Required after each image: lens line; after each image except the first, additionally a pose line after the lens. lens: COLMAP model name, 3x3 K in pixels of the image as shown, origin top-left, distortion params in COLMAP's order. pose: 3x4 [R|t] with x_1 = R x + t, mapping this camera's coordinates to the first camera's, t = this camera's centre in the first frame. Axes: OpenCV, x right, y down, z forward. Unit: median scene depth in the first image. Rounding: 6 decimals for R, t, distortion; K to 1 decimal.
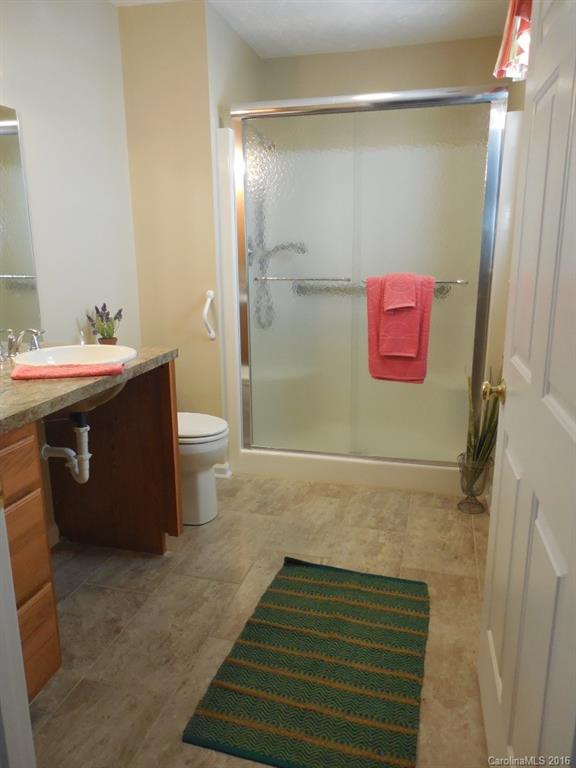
lens RADIAL K [[576.9, 0, 285.4], [0, 576.9, 379.9], [0, 0, 1]] dist [0.023276, -0.010437]
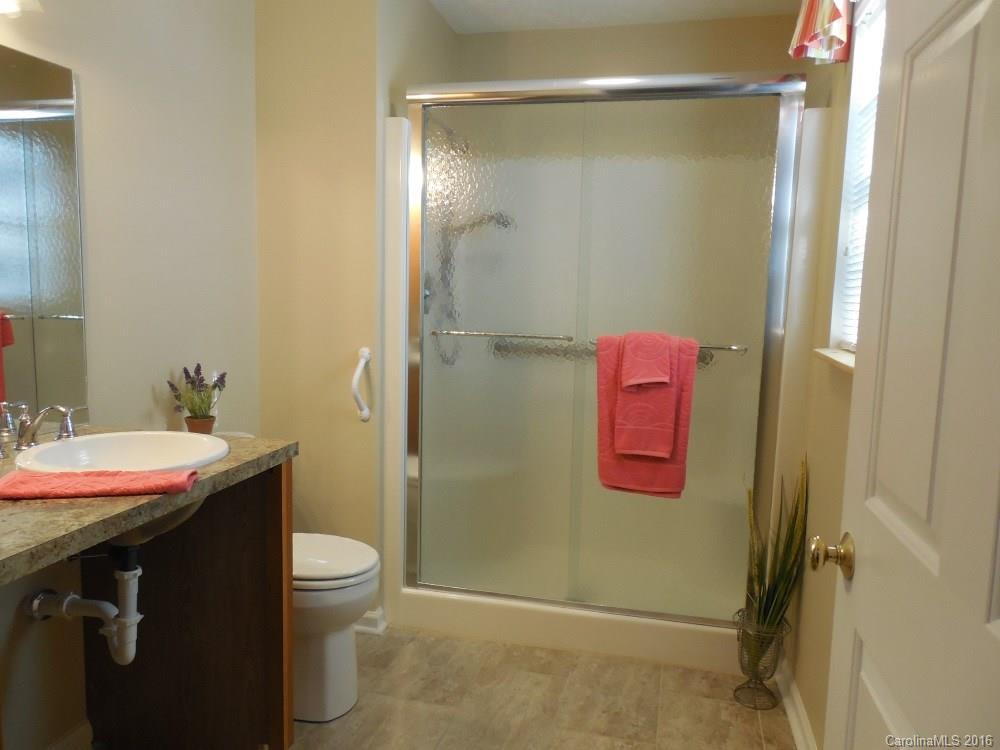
lens RADIAL K [[751.2, 0, 496.4], [0, 751.2, 376.3], [0, 0, 1]] dist [0.023276, -0.010437]
pose [[0.999346, 0.031862, 0.017099, 0.009769], [-0.029829, 0.993678, -0.108230, -0.035196], [-0.020439, 0.107650, 0.993979, 0.143857]]
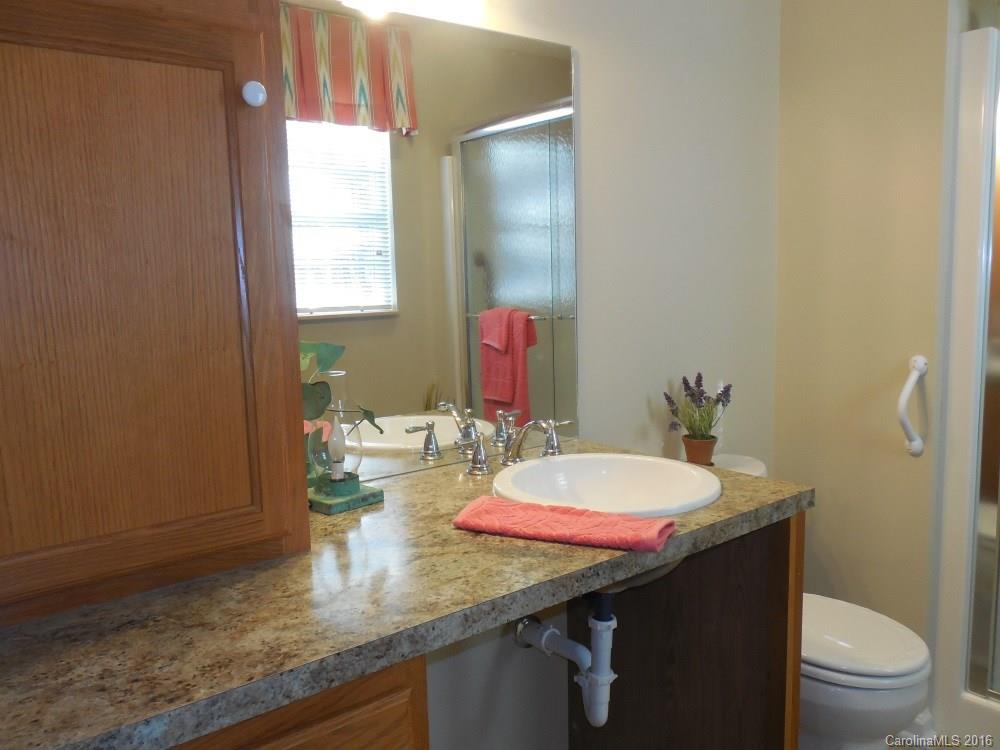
lens RADIAL K [[808.1, 0, 494.9], [0, 808.1, 376.3], [0, 0, 1]] dist [-0.027945, 0.011793]
pose [[0.800442, 0.064774, -0.595900, -0.012378], [-0.120020, 0.991331, -0.053460, -0.063885], [0.587272, 0.114312, 0.801277, 0.268757]]
